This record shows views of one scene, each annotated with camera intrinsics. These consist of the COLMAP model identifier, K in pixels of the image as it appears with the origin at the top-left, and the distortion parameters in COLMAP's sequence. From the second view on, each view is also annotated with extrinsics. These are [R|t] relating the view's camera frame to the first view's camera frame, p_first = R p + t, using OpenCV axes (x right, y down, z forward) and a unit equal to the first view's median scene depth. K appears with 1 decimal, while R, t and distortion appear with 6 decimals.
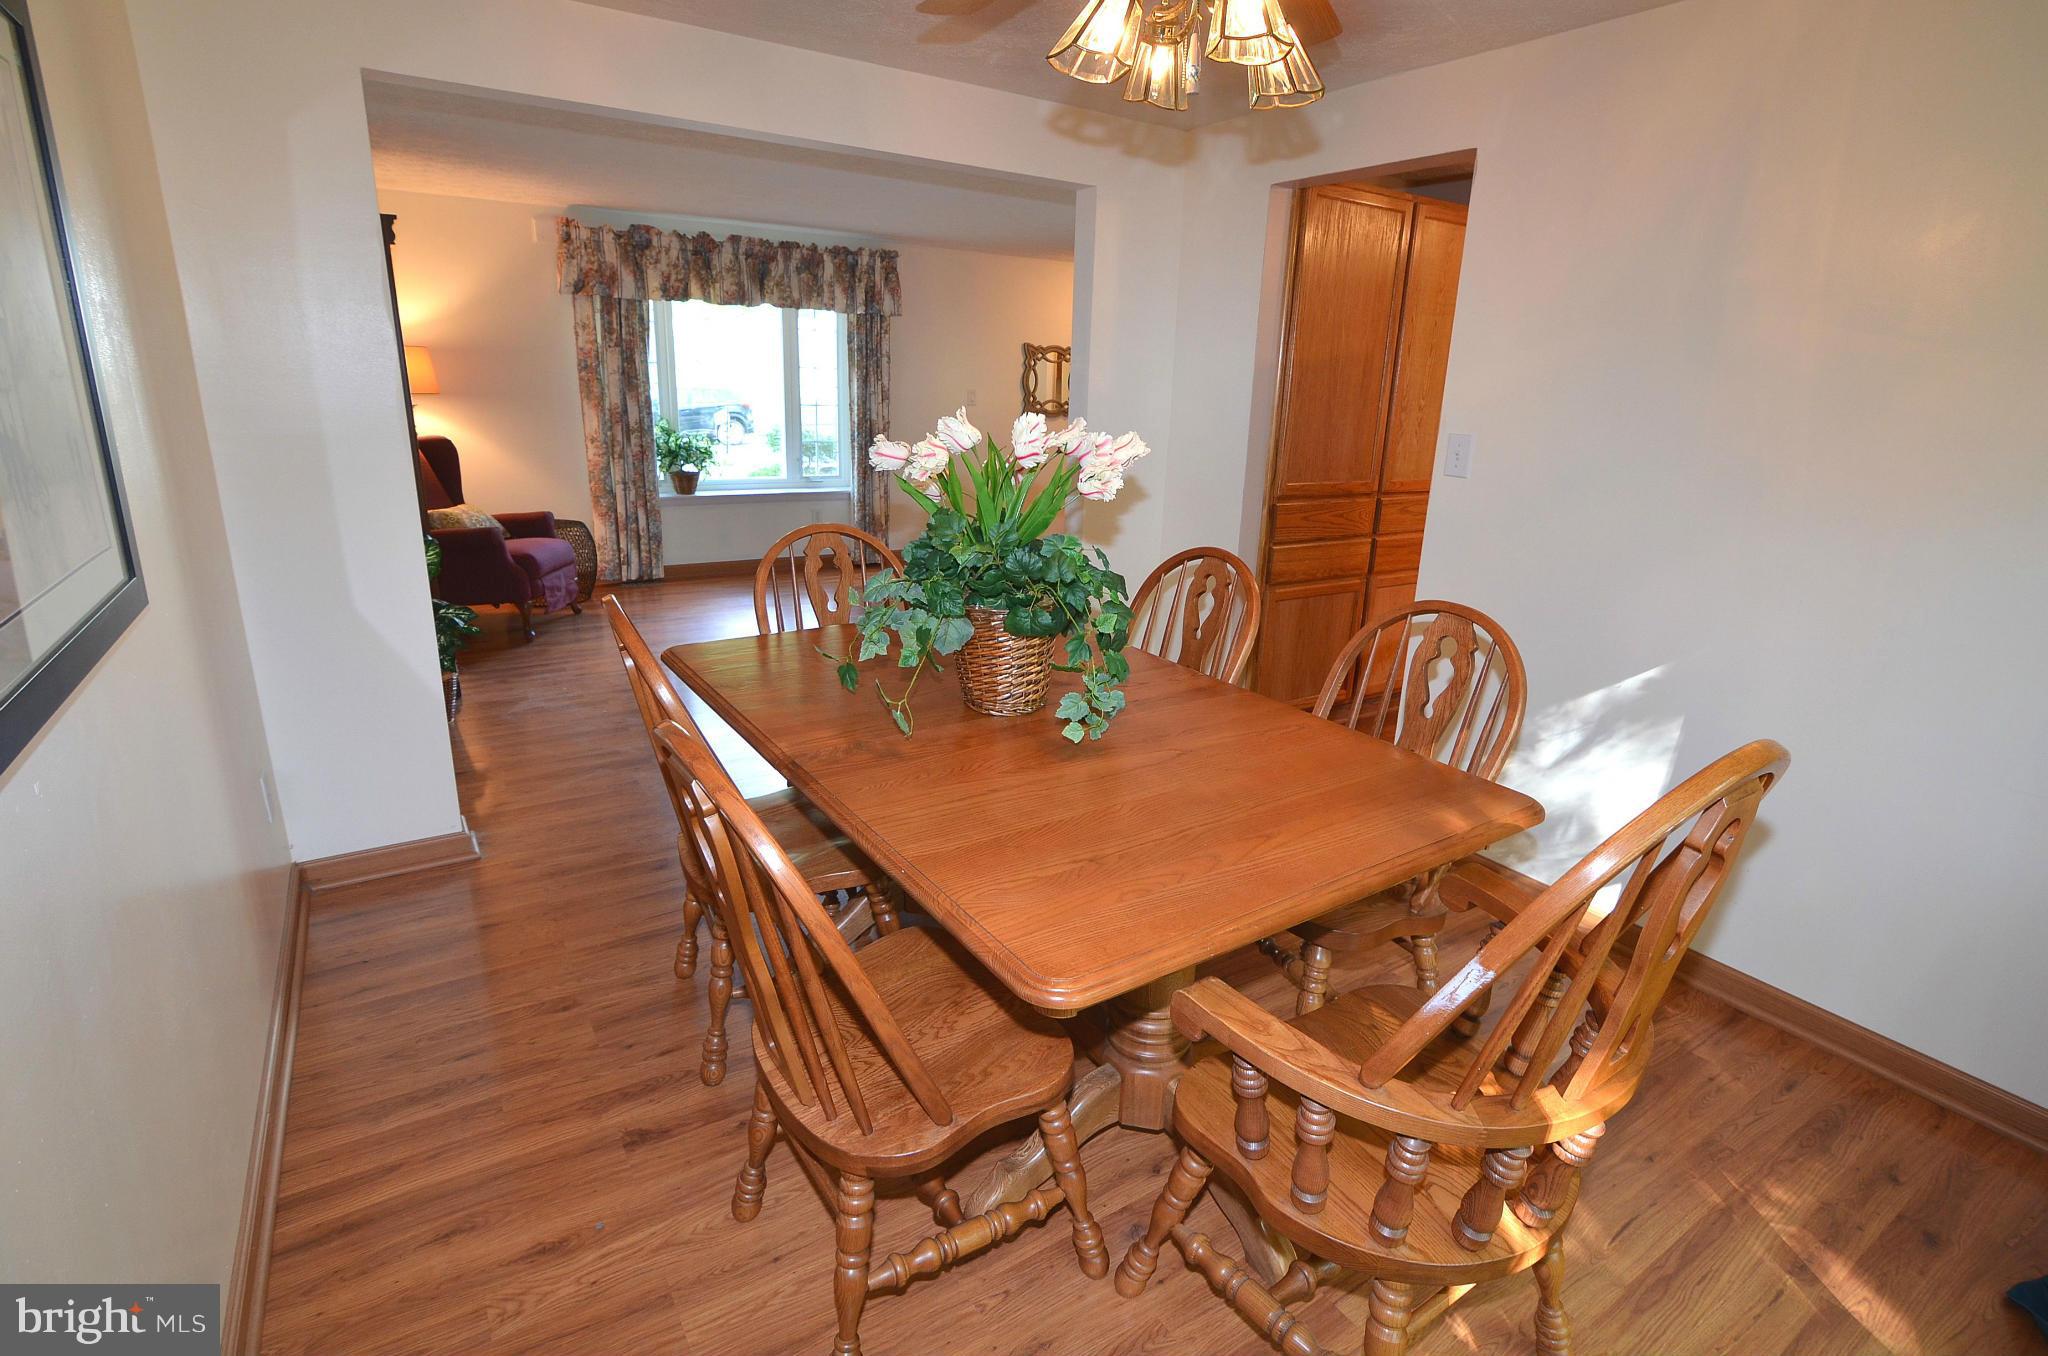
lens RADIAL K [[991.8, 0, 1025.9], [0, 991.8, 668.9], [0, 0, 1]] dist [-0.020385, 0.002056]
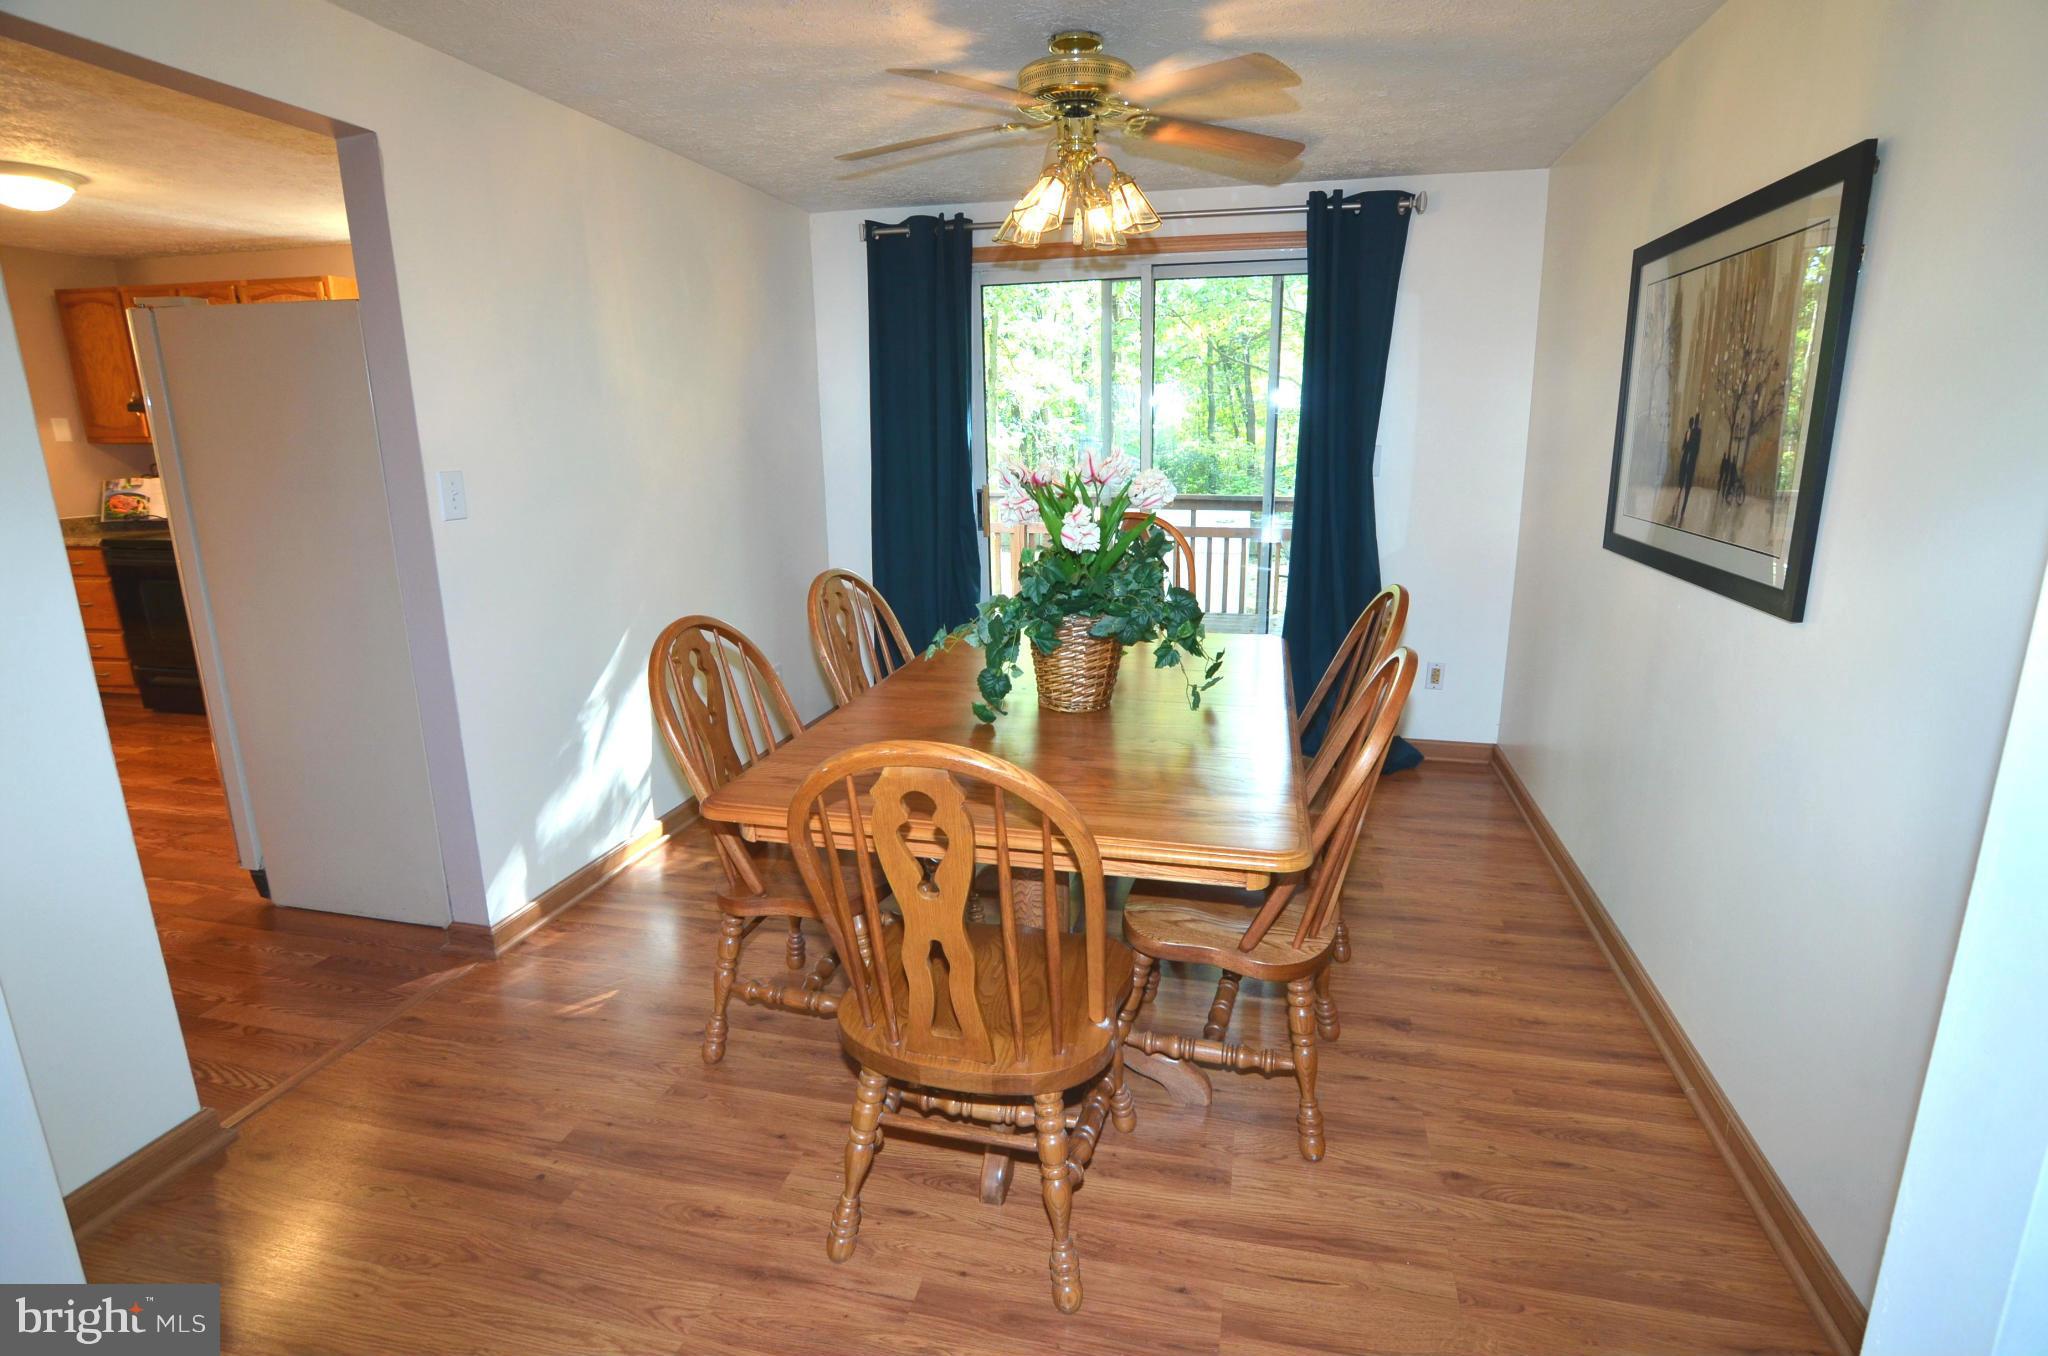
lens RADIAL K [[991.8, 0, 1031.5], [0, 991.8, 672.6], [0, 0, 1]] dist [-0.020385, 0.002056]
pose [[-0.691814, -0.204249, 0.692586, -0.790799], [0.192788, 0.872094, 0.449761, -0.537954], [-0.695864, 0.444673, -0.563950, 1.709039]]
